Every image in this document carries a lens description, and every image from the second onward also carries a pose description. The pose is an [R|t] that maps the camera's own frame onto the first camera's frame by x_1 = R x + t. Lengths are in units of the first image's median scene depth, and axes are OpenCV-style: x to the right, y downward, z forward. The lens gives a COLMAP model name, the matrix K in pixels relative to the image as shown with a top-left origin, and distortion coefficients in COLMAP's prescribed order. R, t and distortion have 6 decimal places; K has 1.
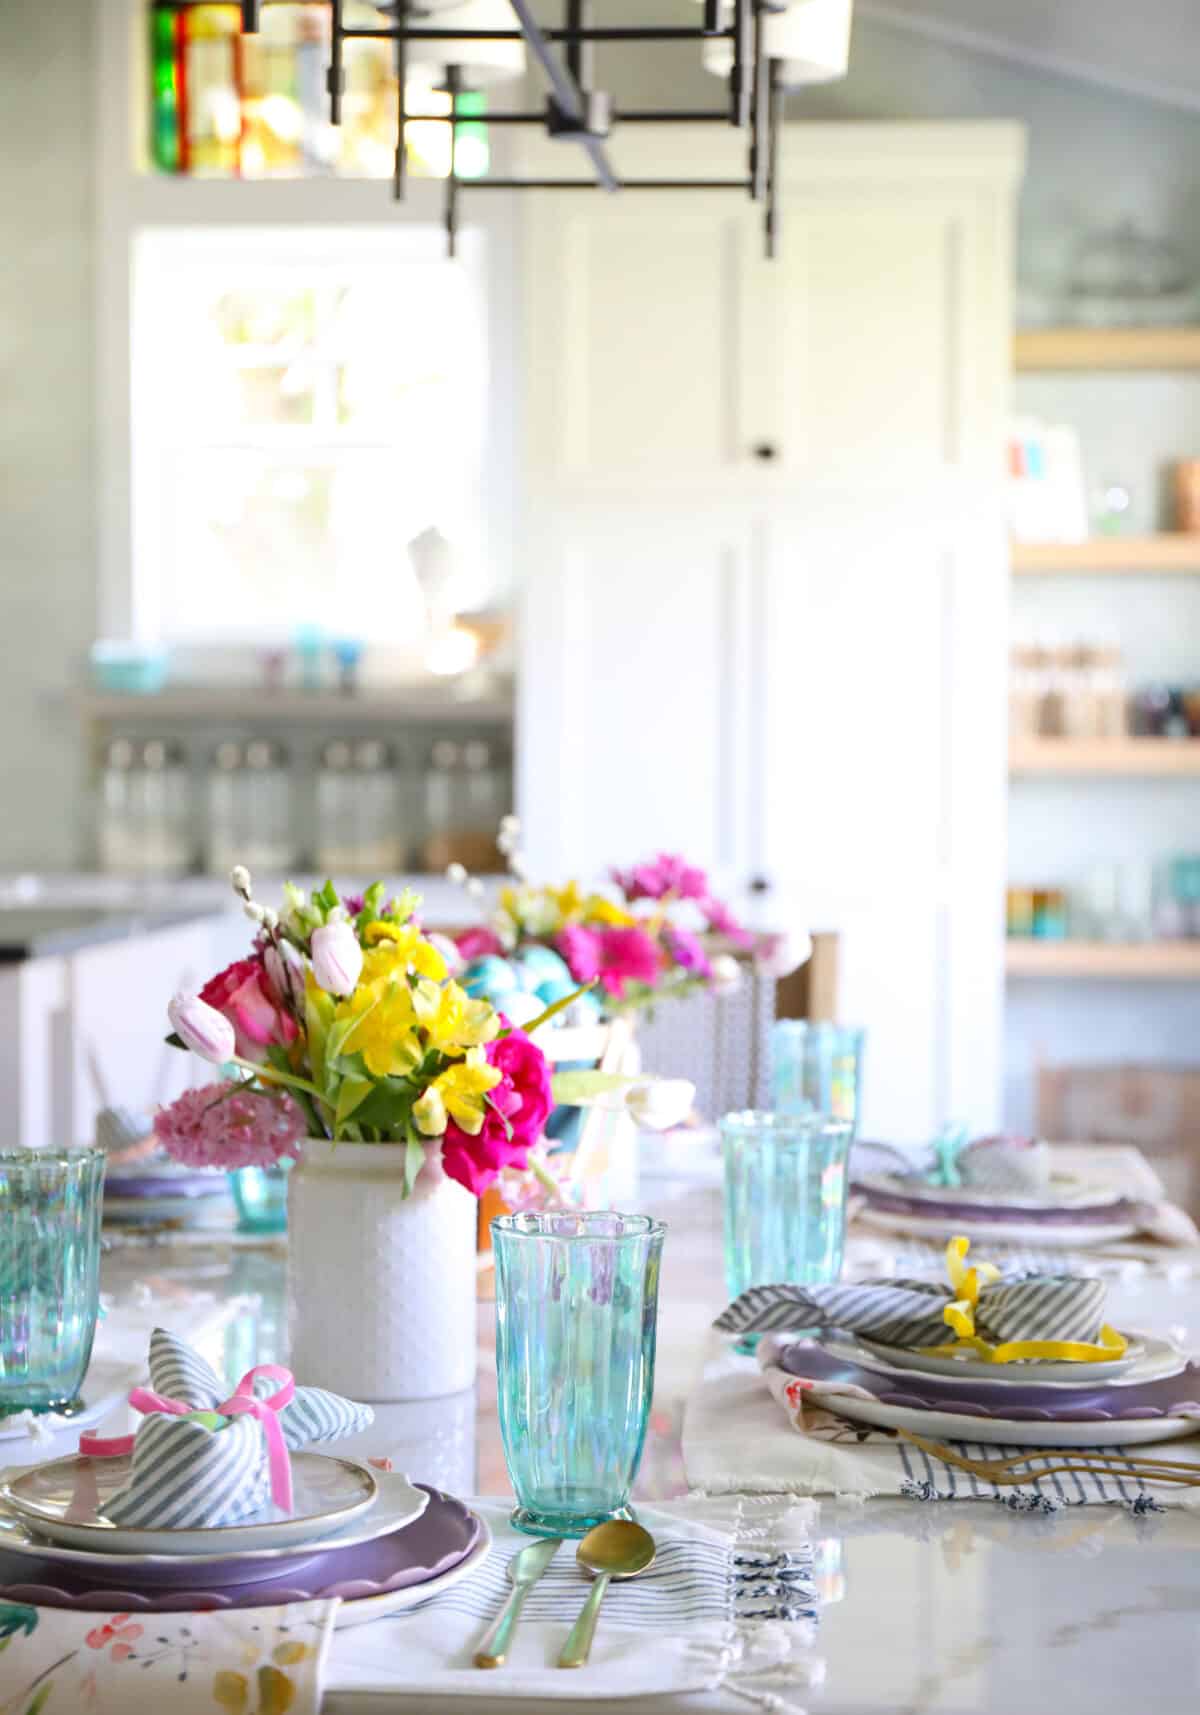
lens RADIAL K [[3645.2, 0, 600.0], [0, 3645.2, 857.5], [0, 0, 1]] dist [0.010213, 0.319782]
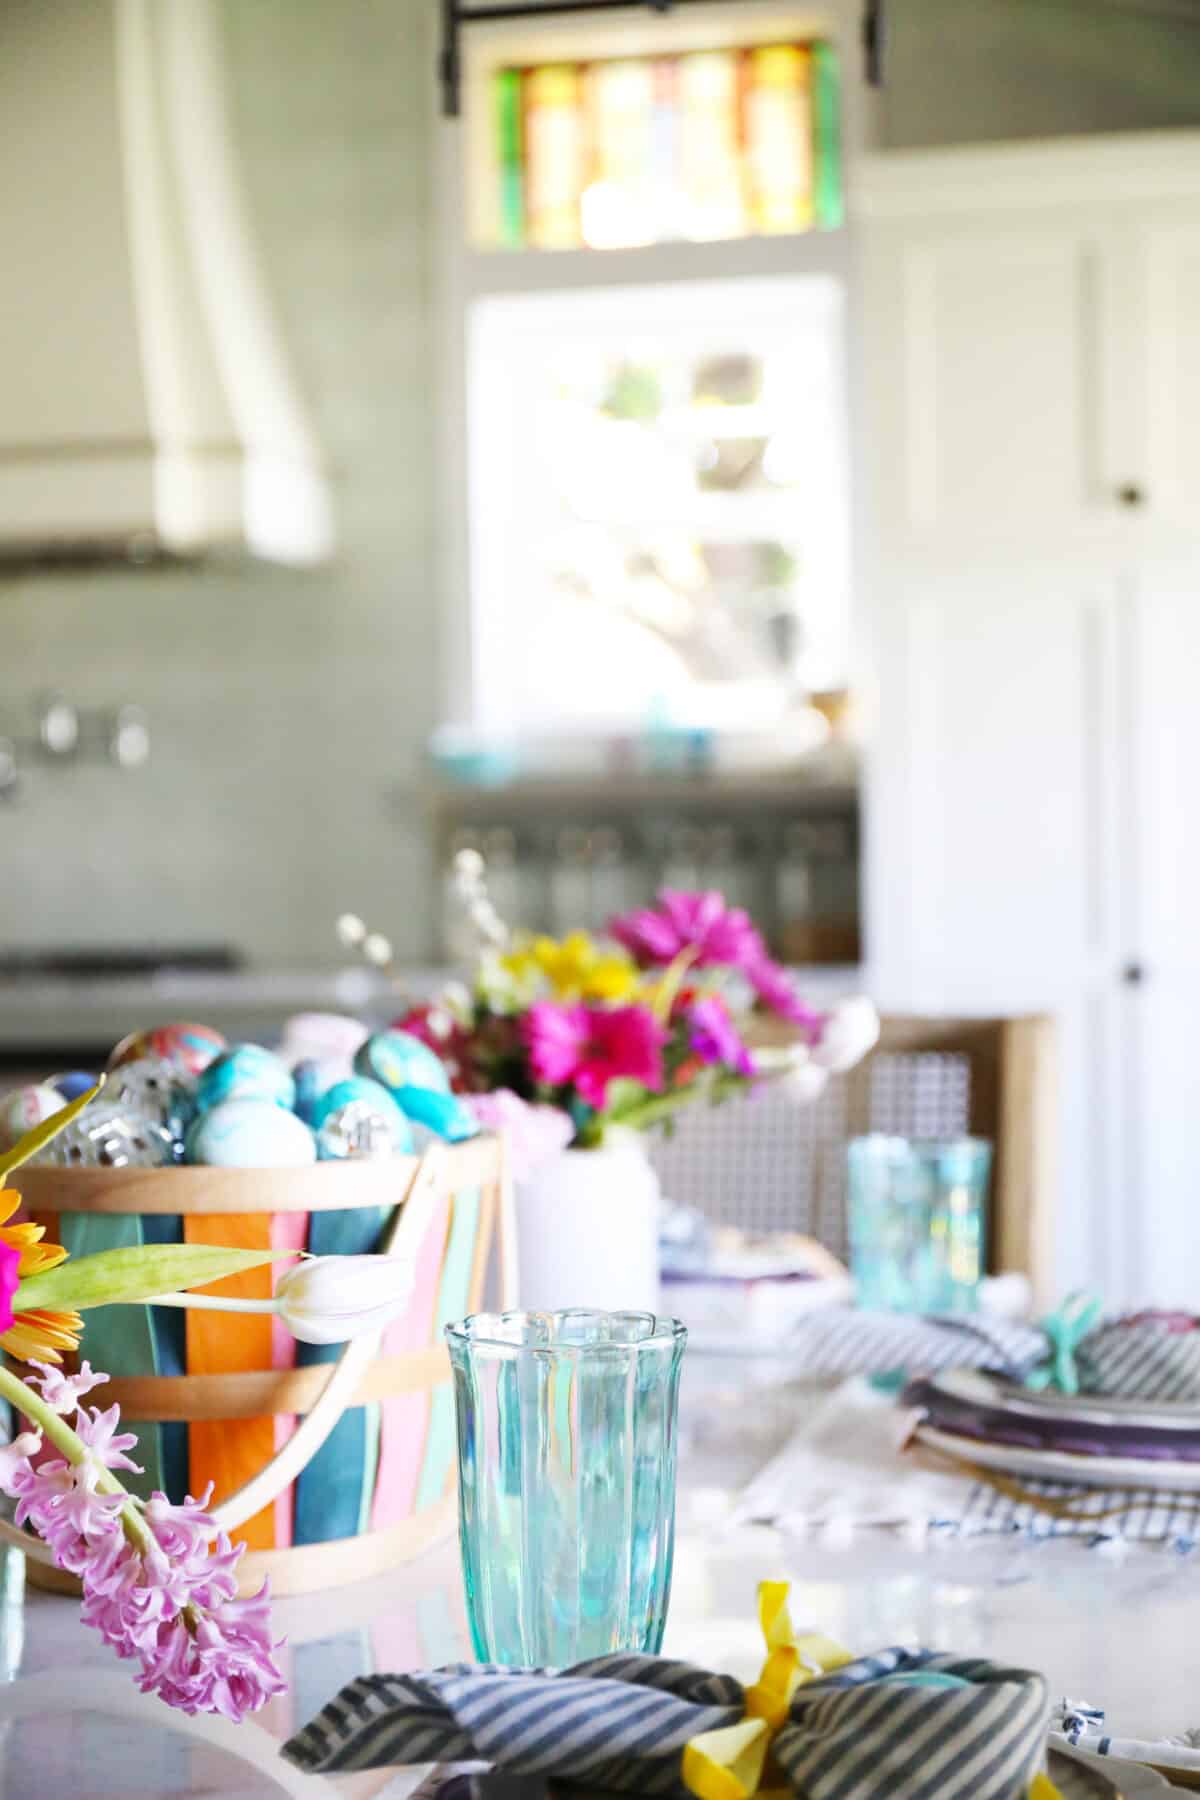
lens RADIAL K [[3505.2, 0, 600.0], [0, 3505.2, 900.0], [0, 0, 1]] dist [0.053036, 0.073528]
pose [[0.990105, -0.015784, -0.139438, 0.147526], [0.013125, 0.999714, -0.019972, 0.019705], [0.139713, 0.017945, 0.990029, 0.522374]]
